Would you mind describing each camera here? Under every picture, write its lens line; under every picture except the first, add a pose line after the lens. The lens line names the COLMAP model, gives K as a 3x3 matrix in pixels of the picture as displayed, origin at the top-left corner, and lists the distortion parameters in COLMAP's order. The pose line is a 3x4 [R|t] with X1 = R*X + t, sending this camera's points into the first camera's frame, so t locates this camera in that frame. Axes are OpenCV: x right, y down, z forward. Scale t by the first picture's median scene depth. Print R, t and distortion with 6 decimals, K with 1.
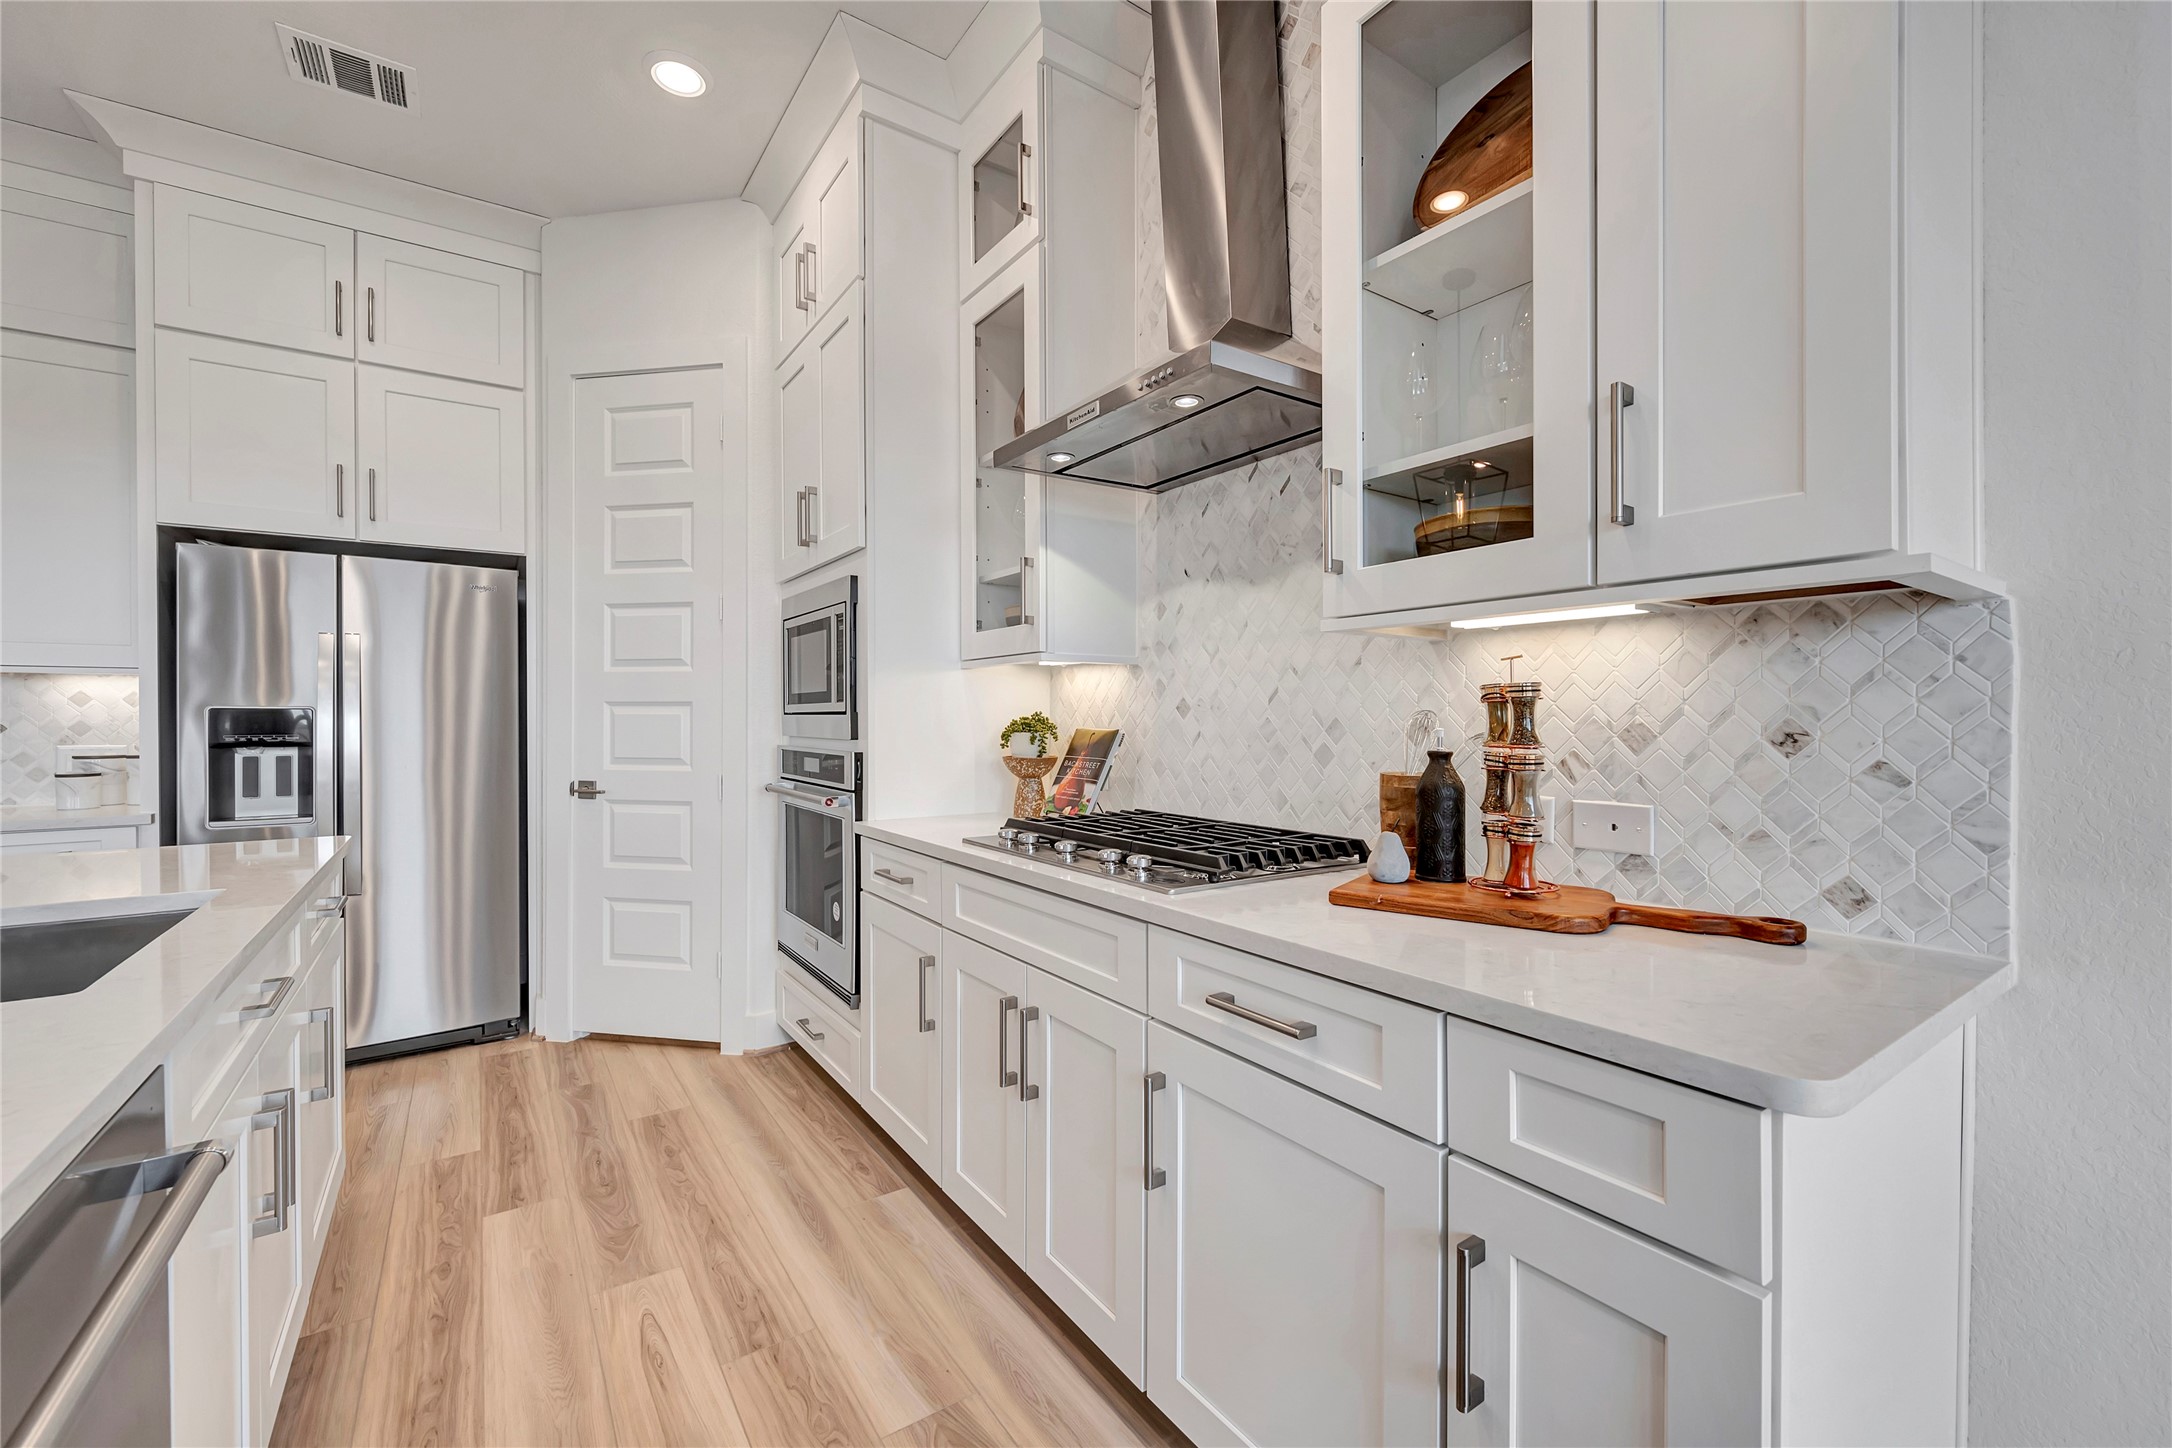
lens RADIAL K [[885.4, 0, 1081.7], [0, 885.4, 715.4], [0, 0, 1]] dist [0.000428, -0.000904]
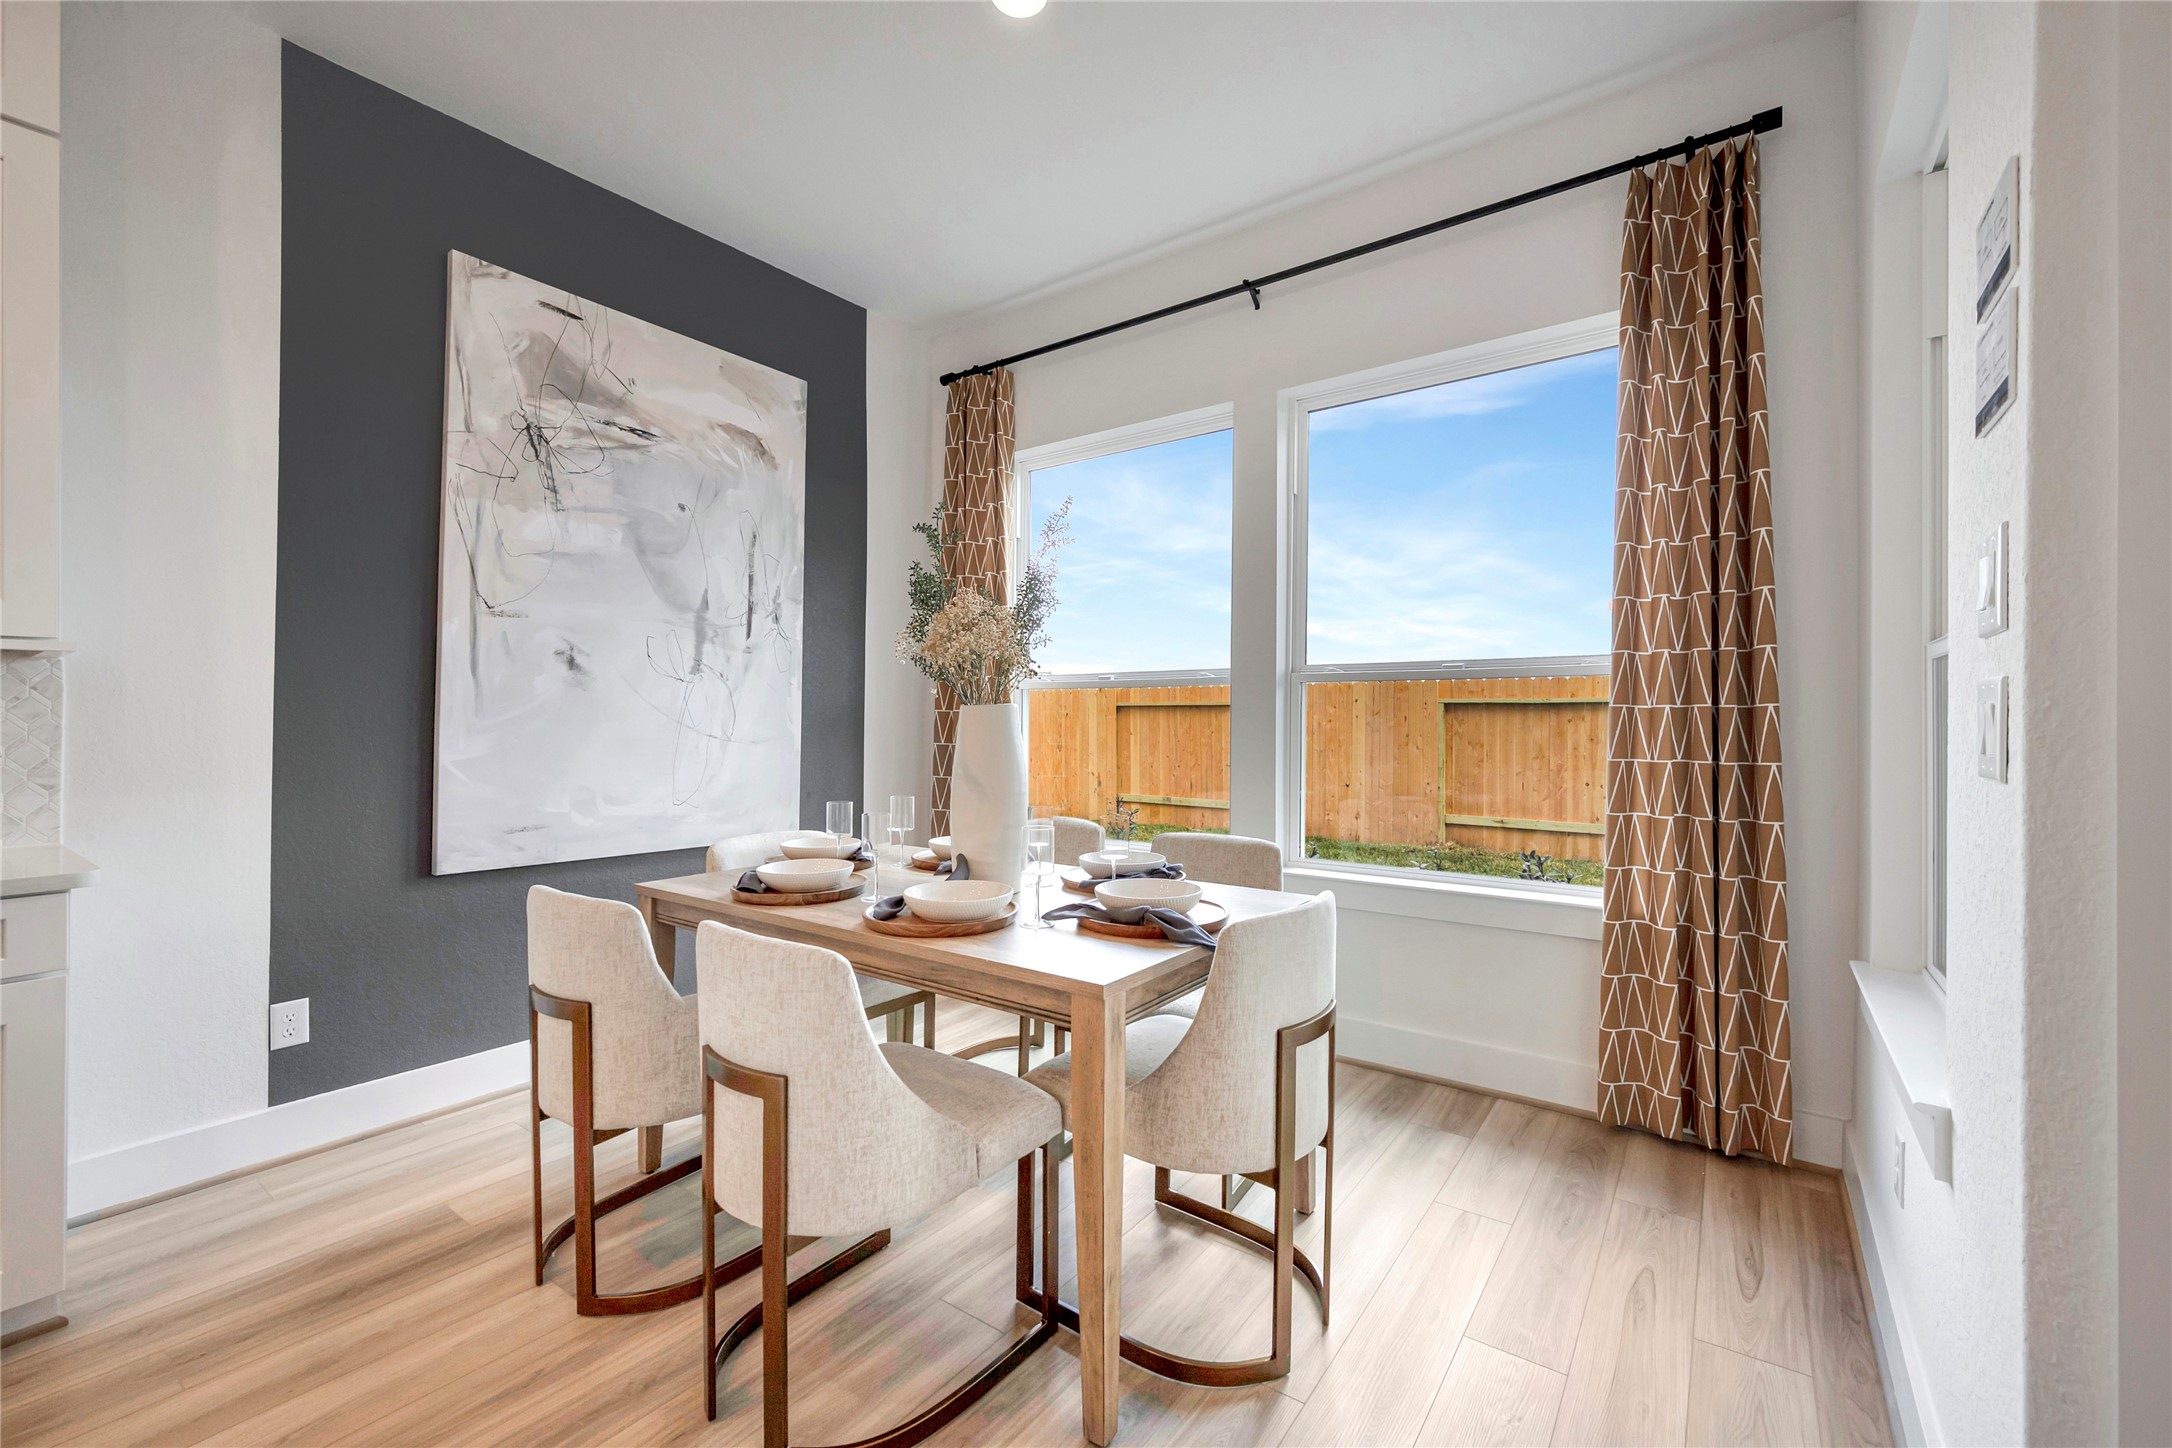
lens RADIAL K [[885.4, 0, 1087.3], [0, 885.4, 725.8], [0, 0, 1]] dist [0.000428, -0.000904]
pose [[-0.327921, -0.005225, 0.944691, -0.620681], [0.003981, 0.999968, 0.006913, 0.004863], [-0.944697, 0.006028, -0.327889, -0.202702]]
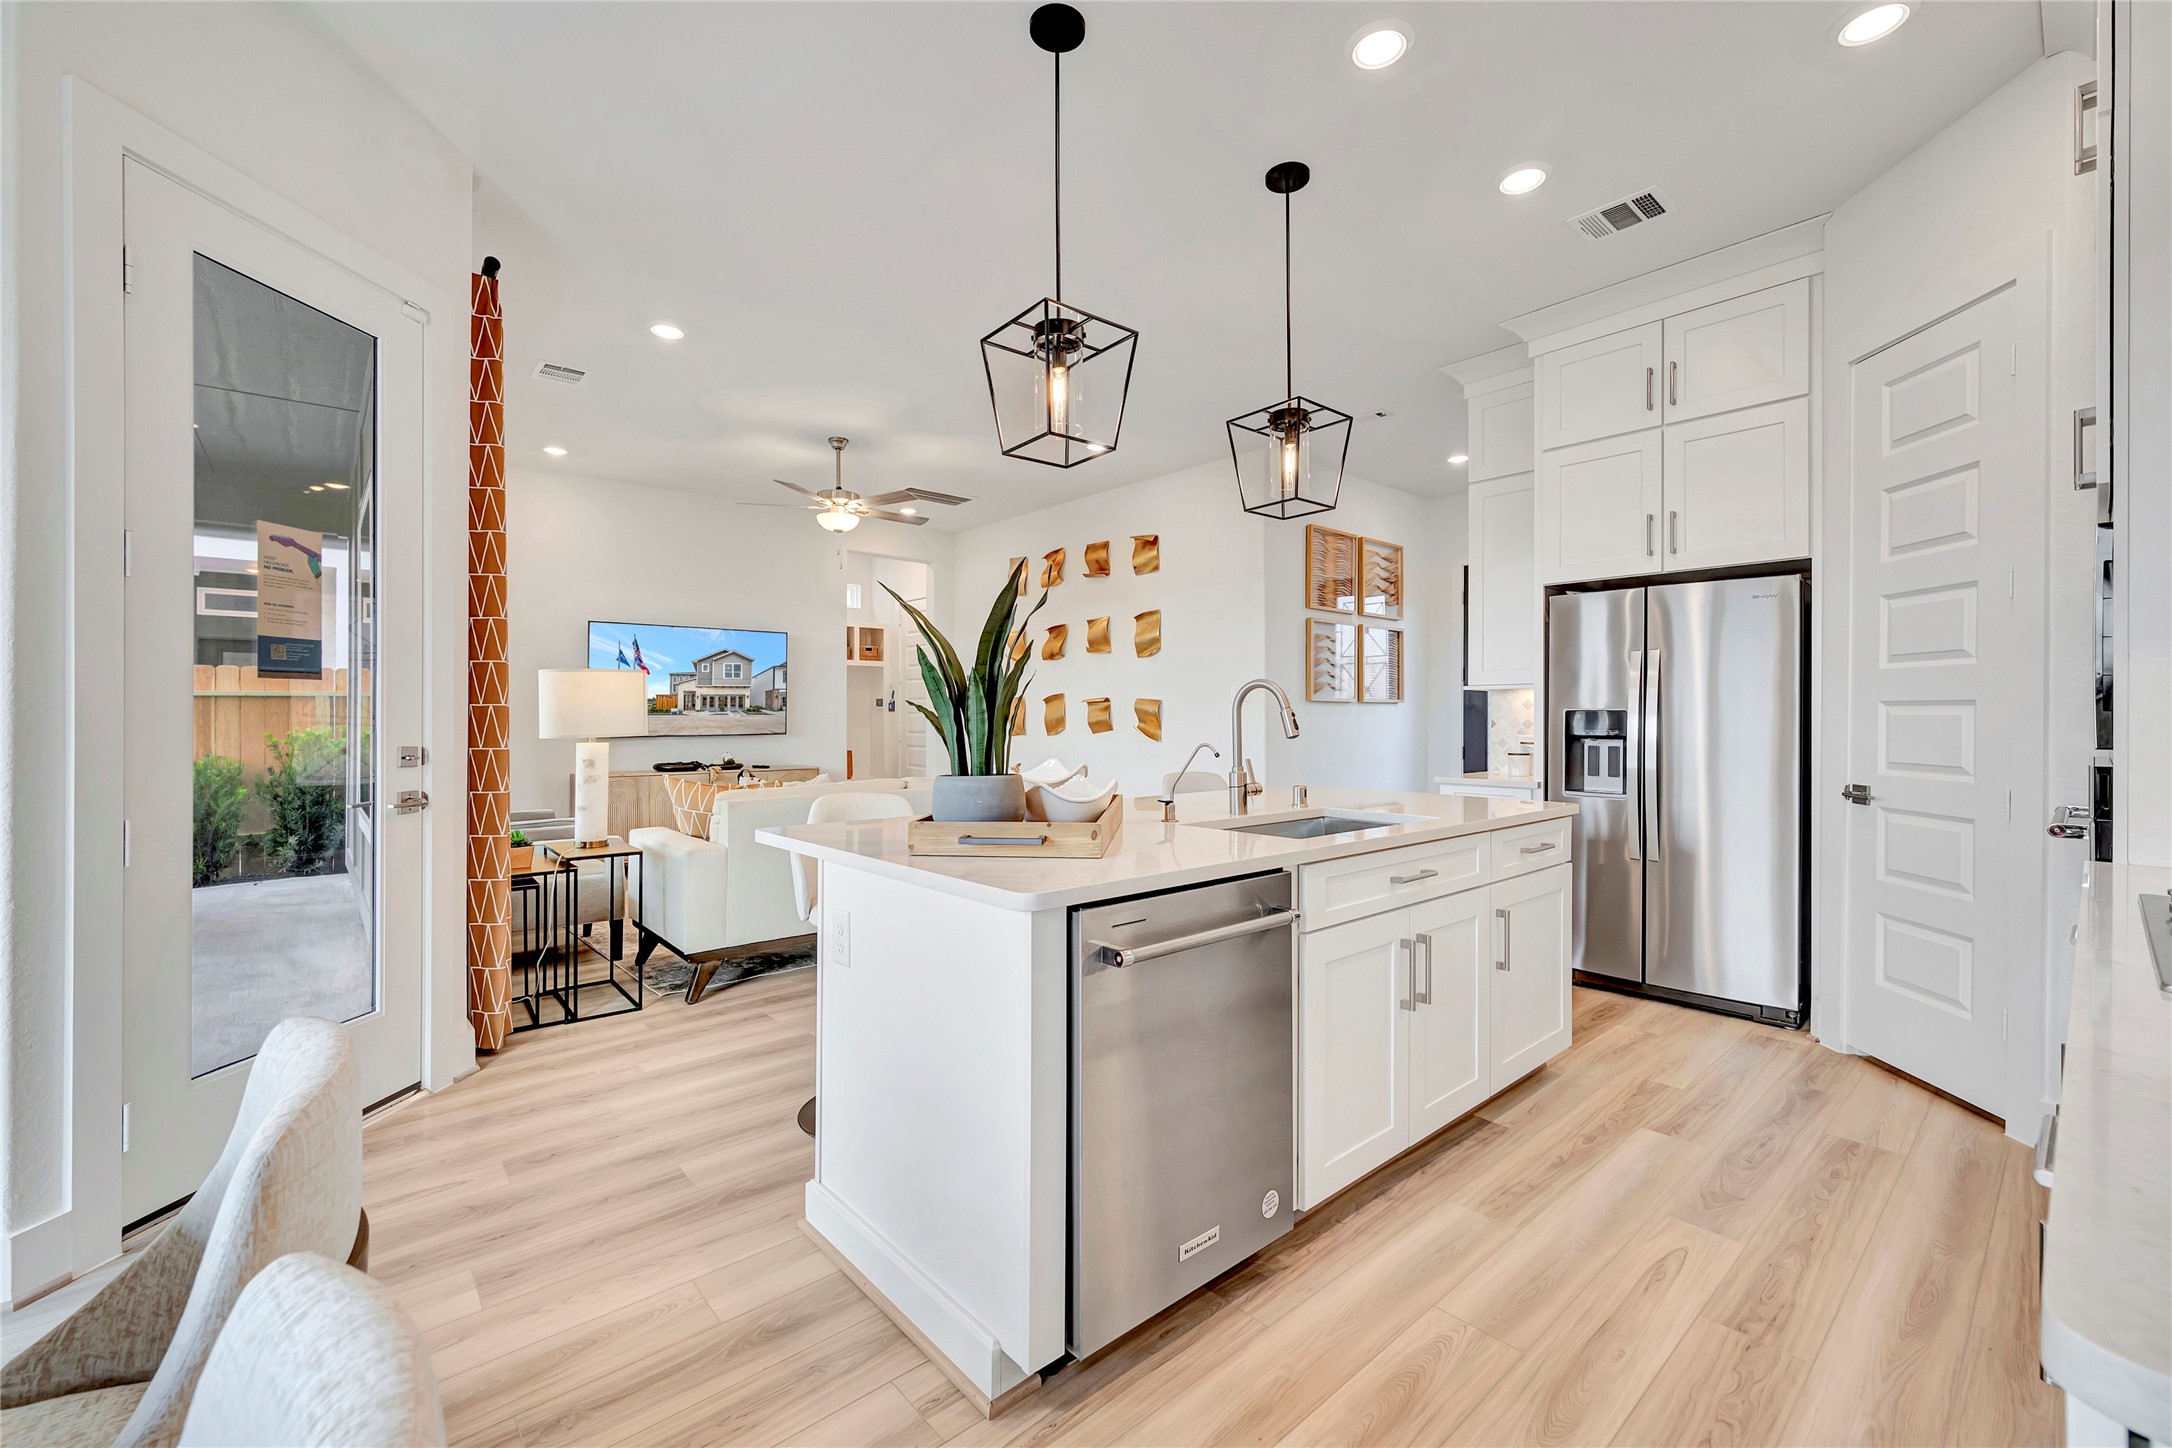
lens RADIAL K [[885.4, 0, 1082.7], [0, 885.4, 714.8], [0, 0, 1]] dist [0.000428, -0.000904]
pose [[0.114135, 0.000164, -0.993465, 0.353302], [-0.005400, 0.999985, -0.000455, 0.004330], [0.993451, 0.005417, 0.114135, 0.077052]]
